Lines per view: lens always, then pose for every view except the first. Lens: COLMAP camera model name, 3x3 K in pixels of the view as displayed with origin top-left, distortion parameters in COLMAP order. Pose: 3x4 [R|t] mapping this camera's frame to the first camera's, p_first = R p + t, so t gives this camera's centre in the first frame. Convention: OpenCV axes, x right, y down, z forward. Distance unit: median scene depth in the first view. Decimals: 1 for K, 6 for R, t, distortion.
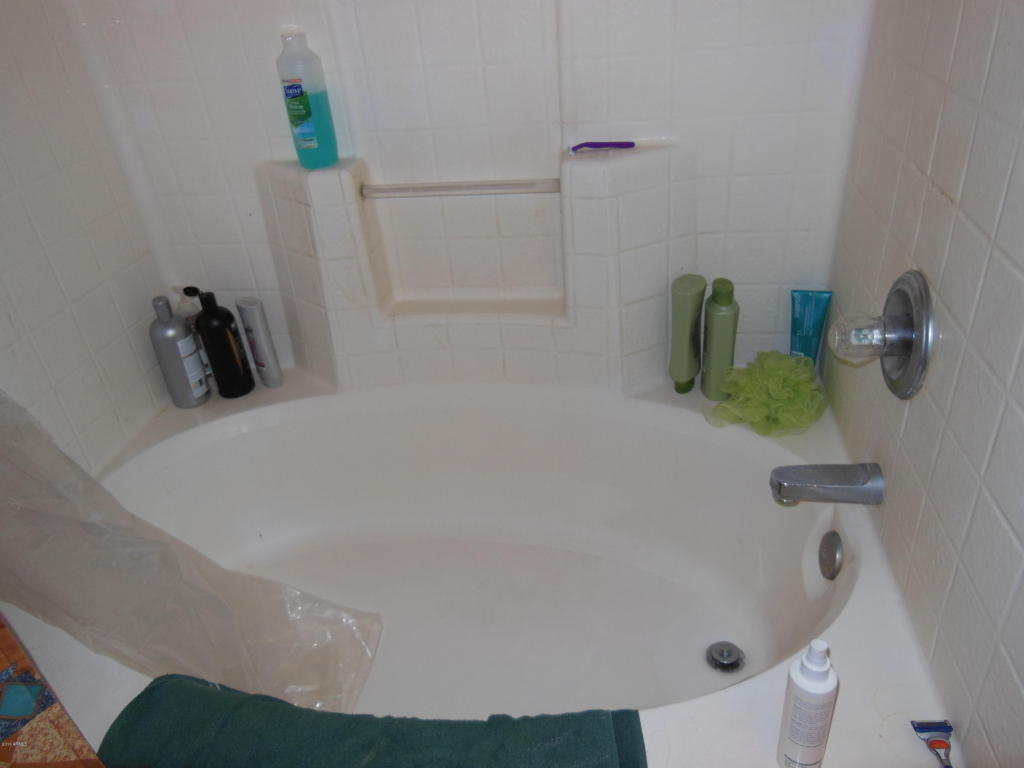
lens RADIAL K [[771.6, 0, 512.0], [0, 771.6, 384.0], [0, 0, 1]] dist [0.060044, 0.000685]
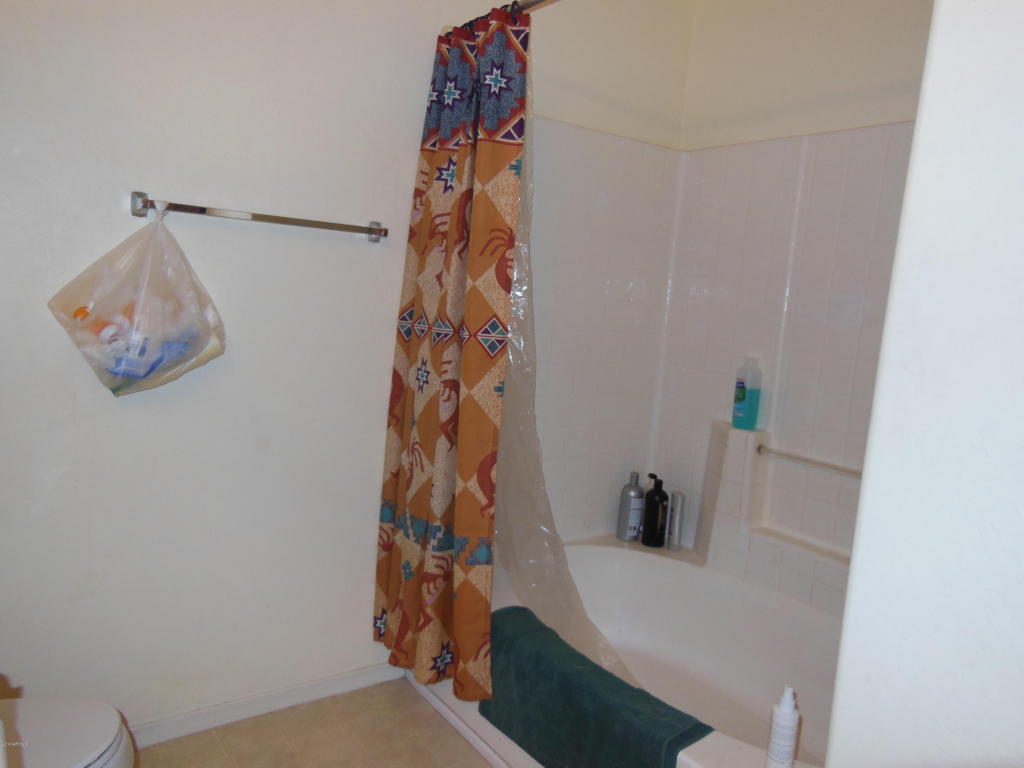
lens RADIAL K [[771.6, 0, 512.0], [0, 771.6, 384.0], [0, 0, 1]] dist [0.060044, 0.000685]
pose [[0.684232, 0.225373, -0.693566, 0.510819], [-0.482604, 0.852945, -0.198945, 0.195989], [0.546736, 0.470842, 0.692378, -0.441854]]
